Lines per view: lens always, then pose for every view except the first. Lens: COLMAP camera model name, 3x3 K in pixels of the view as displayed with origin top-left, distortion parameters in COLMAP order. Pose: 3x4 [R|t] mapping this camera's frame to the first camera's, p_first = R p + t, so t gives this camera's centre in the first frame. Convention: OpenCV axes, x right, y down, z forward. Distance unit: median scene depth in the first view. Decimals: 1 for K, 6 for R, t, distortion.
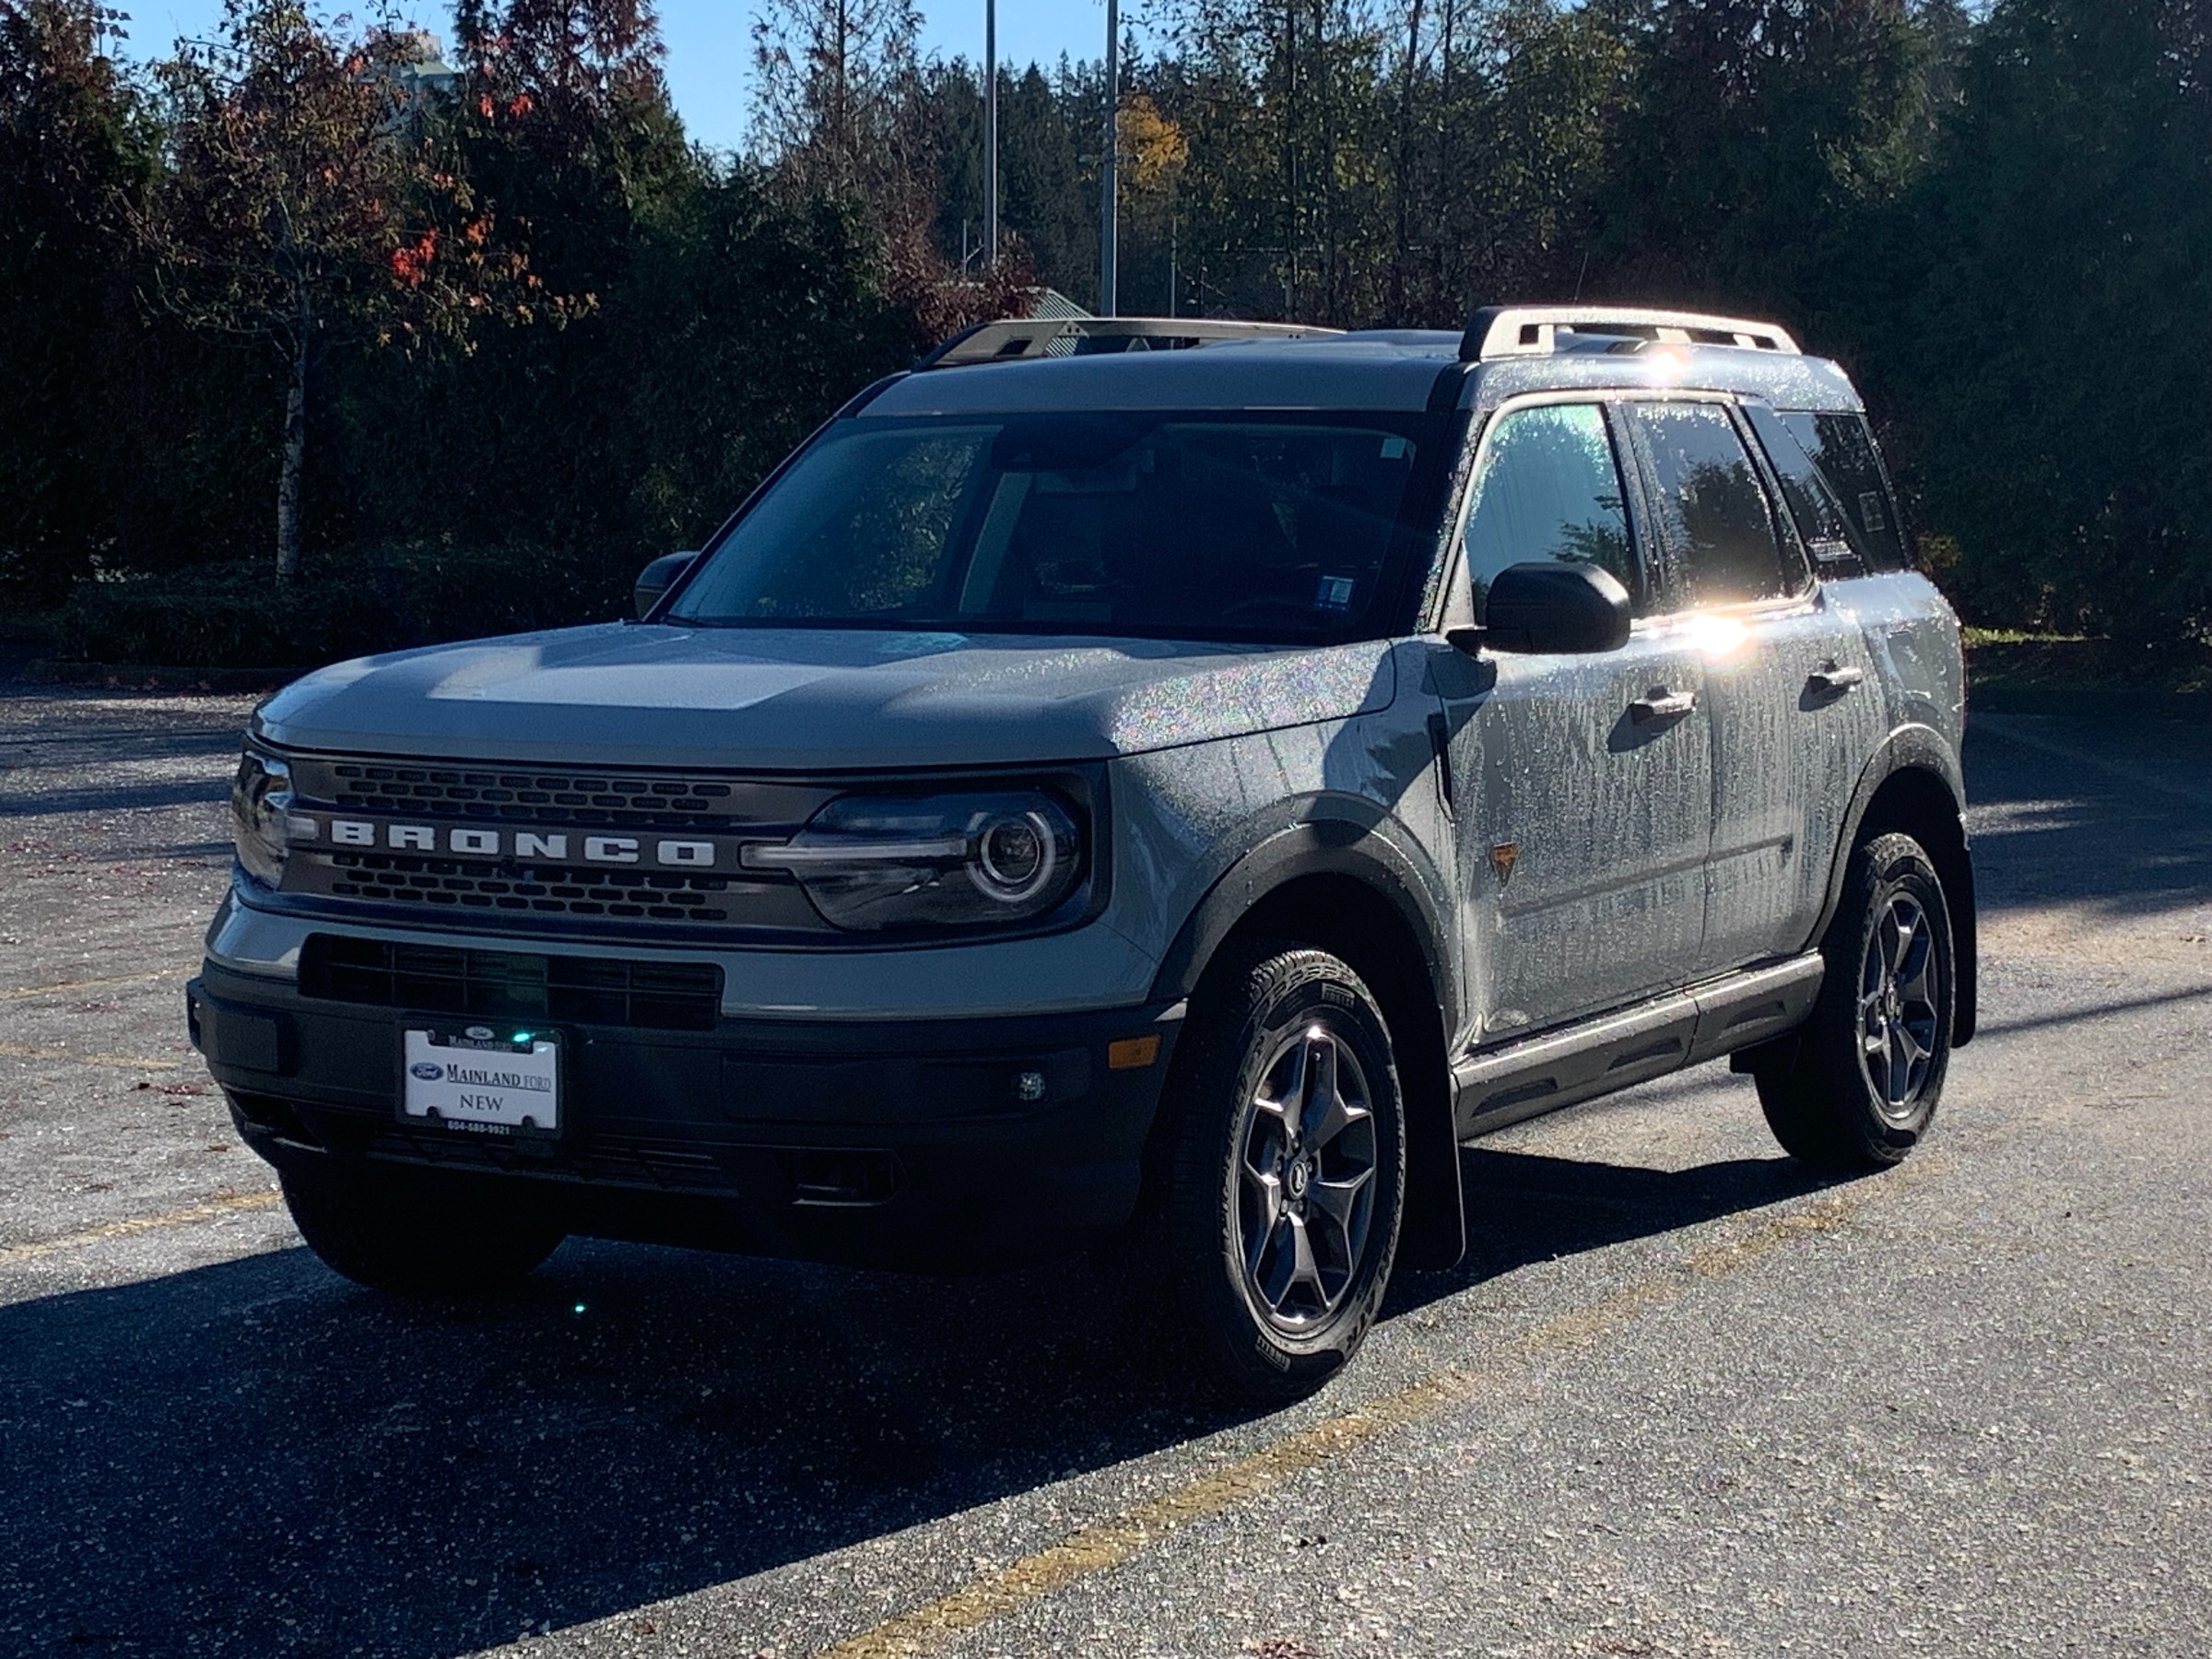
lens RADIAL K [[3882.5, 0, 1113.2], [0, 3882.5, 824.8], [0, 0, 1]] dist [0.025697, 0.000000]
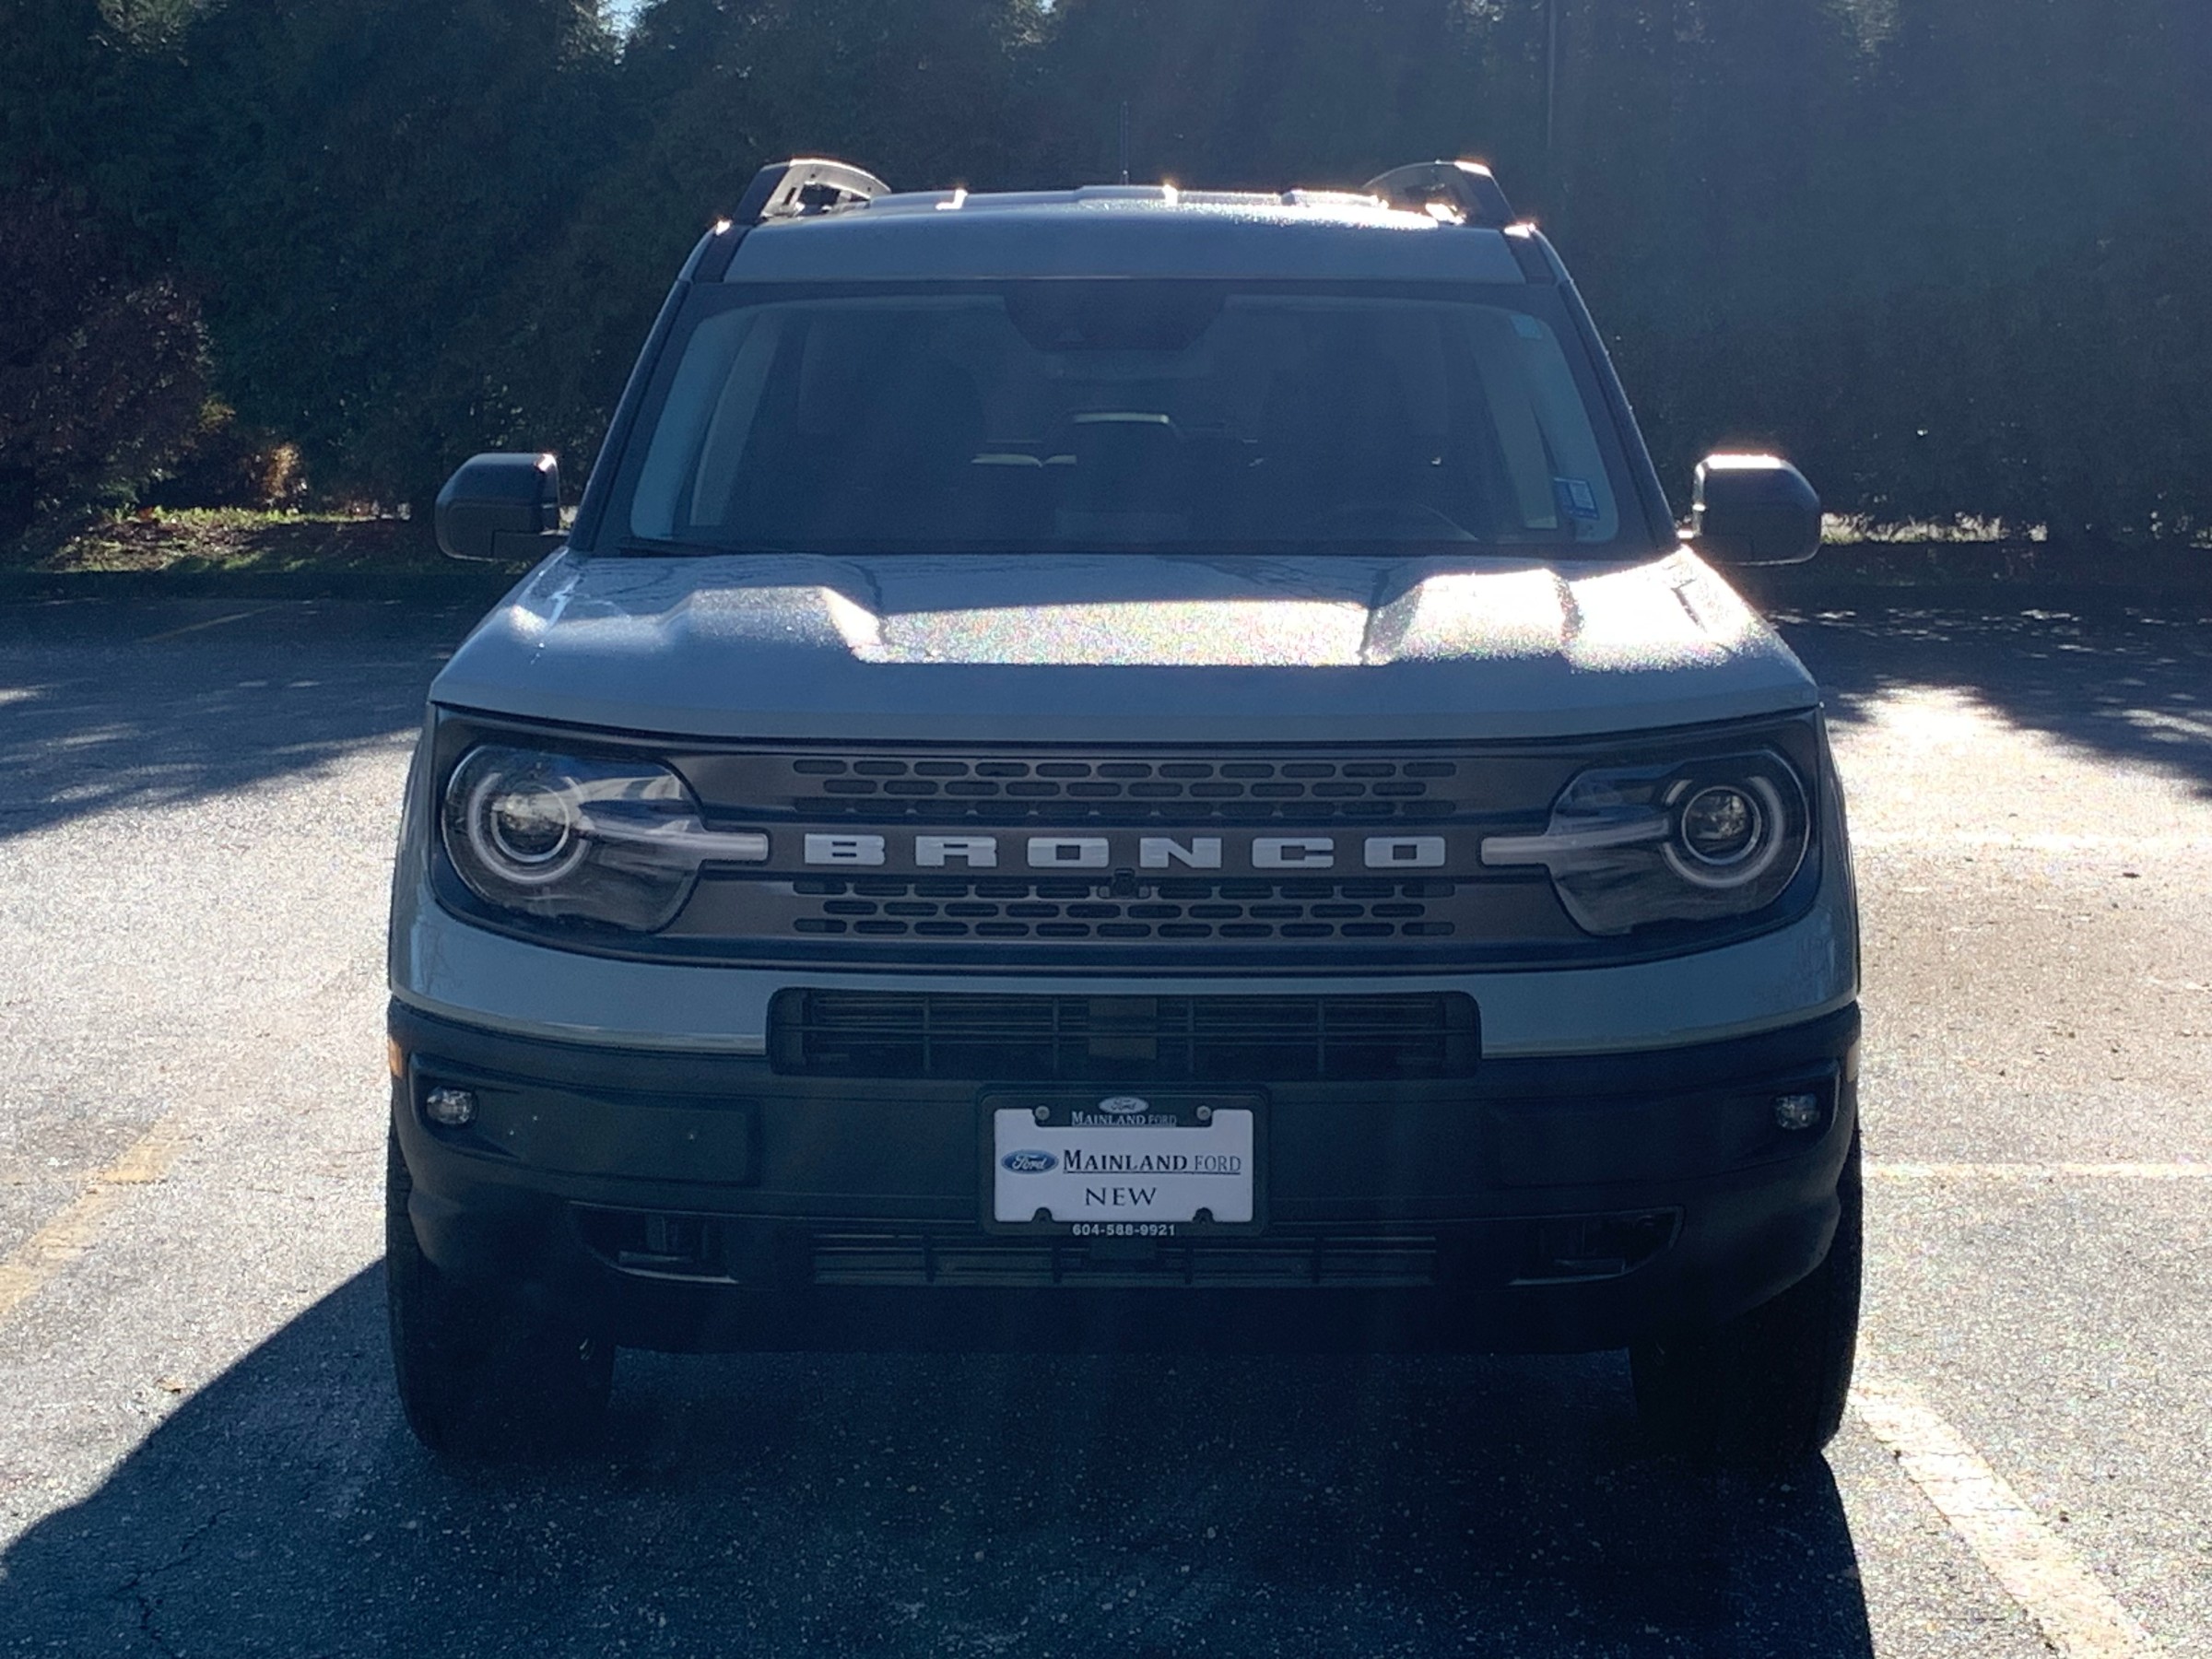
lens RADIAL K [[4137.2, 0, 1103.6], [0, 4137.2, 833.6], [0, 0, 1]] dist [0.056397, 0.000000]
pose [[0.859960, -0.053754, 0.507523, -0.571075], [0.040026, 0.998478, 0.037932, -0.029617], [-0.508790, -0.012306, 0.860803, 0.311036]]
